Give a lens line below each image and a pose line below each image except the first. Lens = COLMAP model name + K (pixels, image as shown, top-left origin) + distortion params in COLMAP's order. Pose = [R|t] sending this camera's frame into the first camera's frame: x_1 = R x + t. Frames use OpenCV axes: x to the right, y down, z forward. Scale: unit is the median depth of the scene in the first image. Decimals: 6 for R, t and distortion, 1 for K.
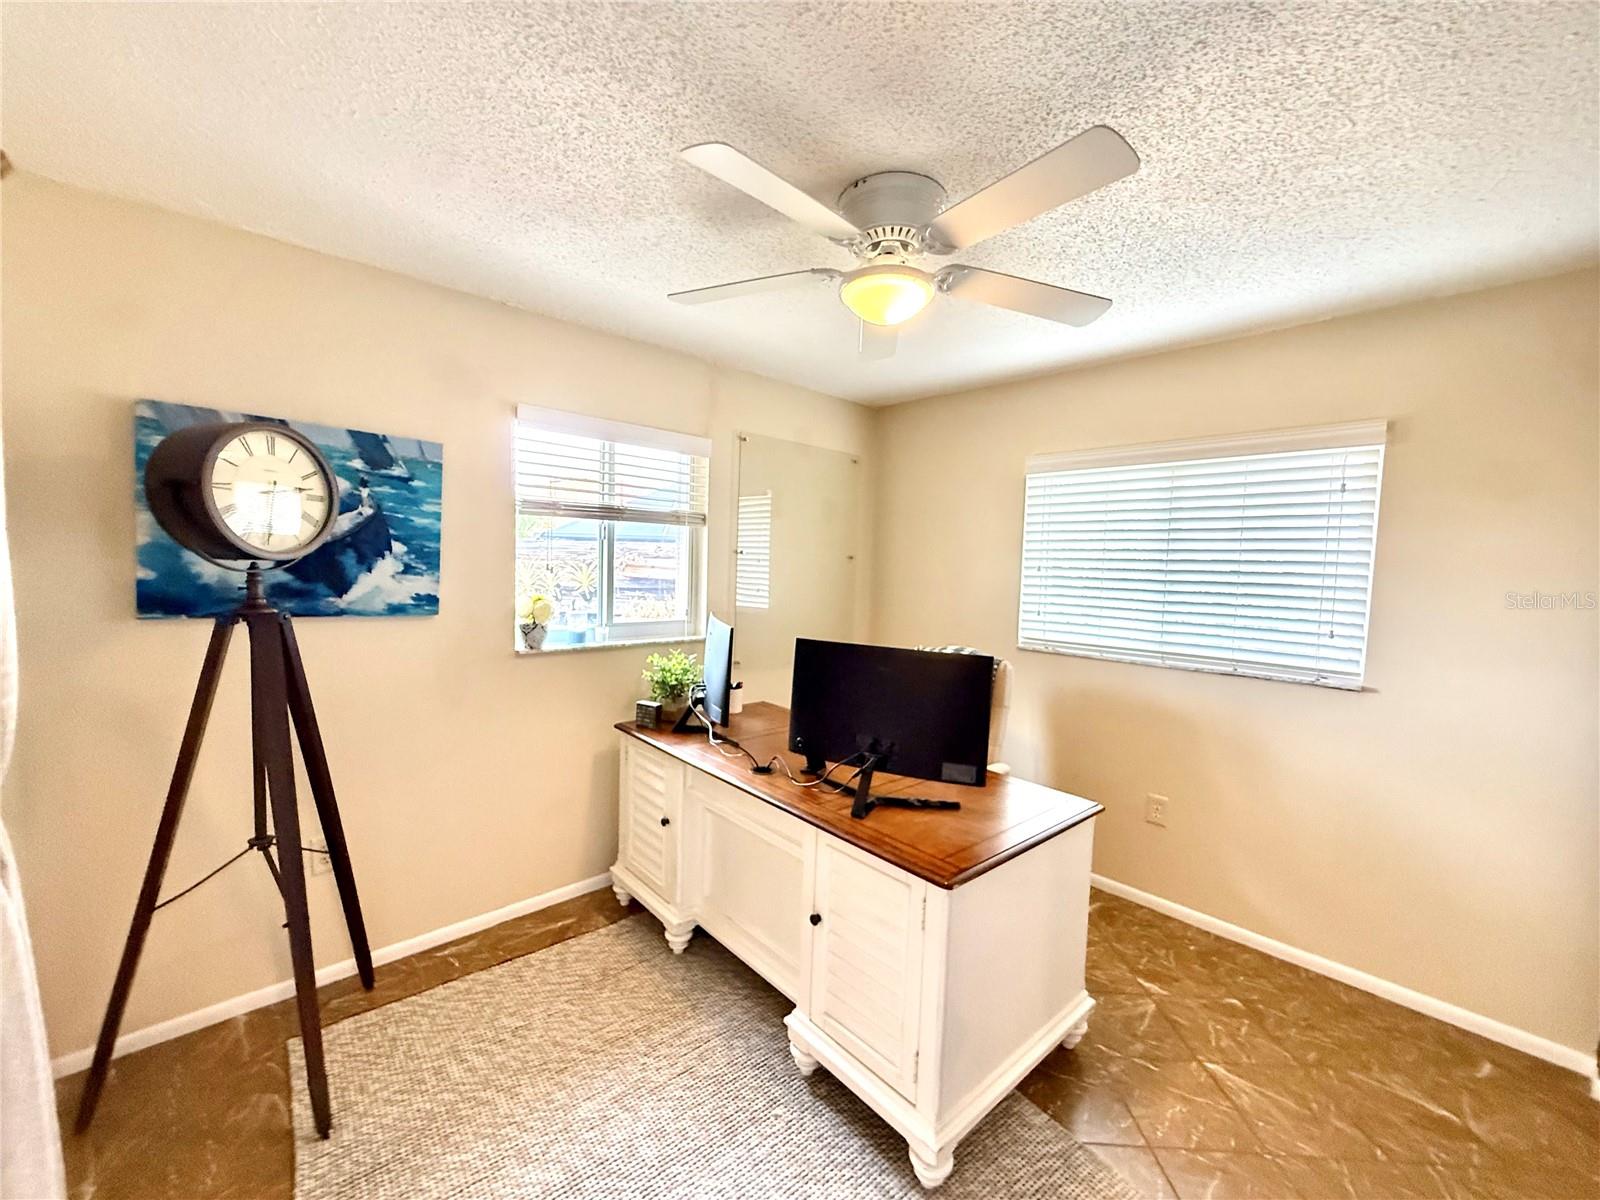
lens RADIAL K [[638.3, 0, 794.3], [0, 638.3, 603.1], [0, 0, 1]] dist [0.000309, 0.000468]
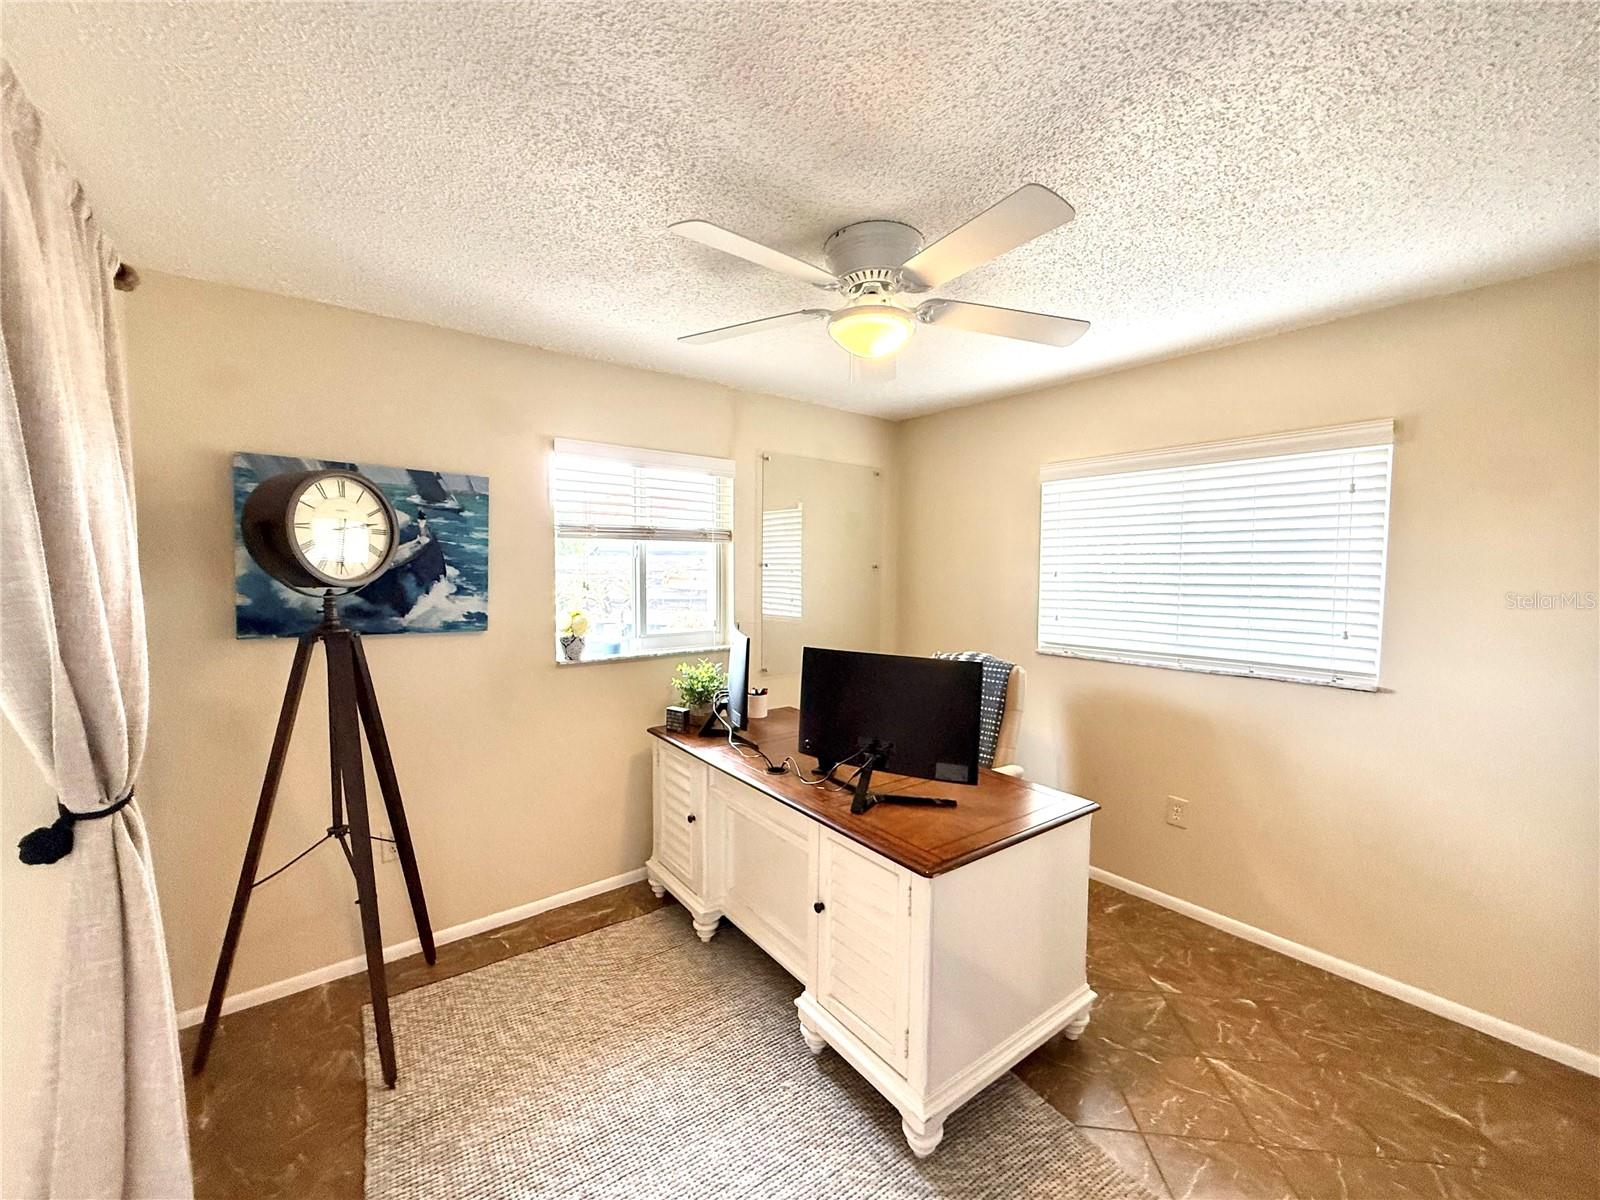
lens RADIAL K [[637.6, 0, 795.6], [0, 637.6, 602.8], [0, 0, 1]] dist [0.001921, 0.000155]
pose [[0.996356, -0.020421, -0.082810, 0.090013], [0.019575, 0.999748, -0.011026, -0.009111], [0.083014, 0.009365, 0.996504, -0.082215]]
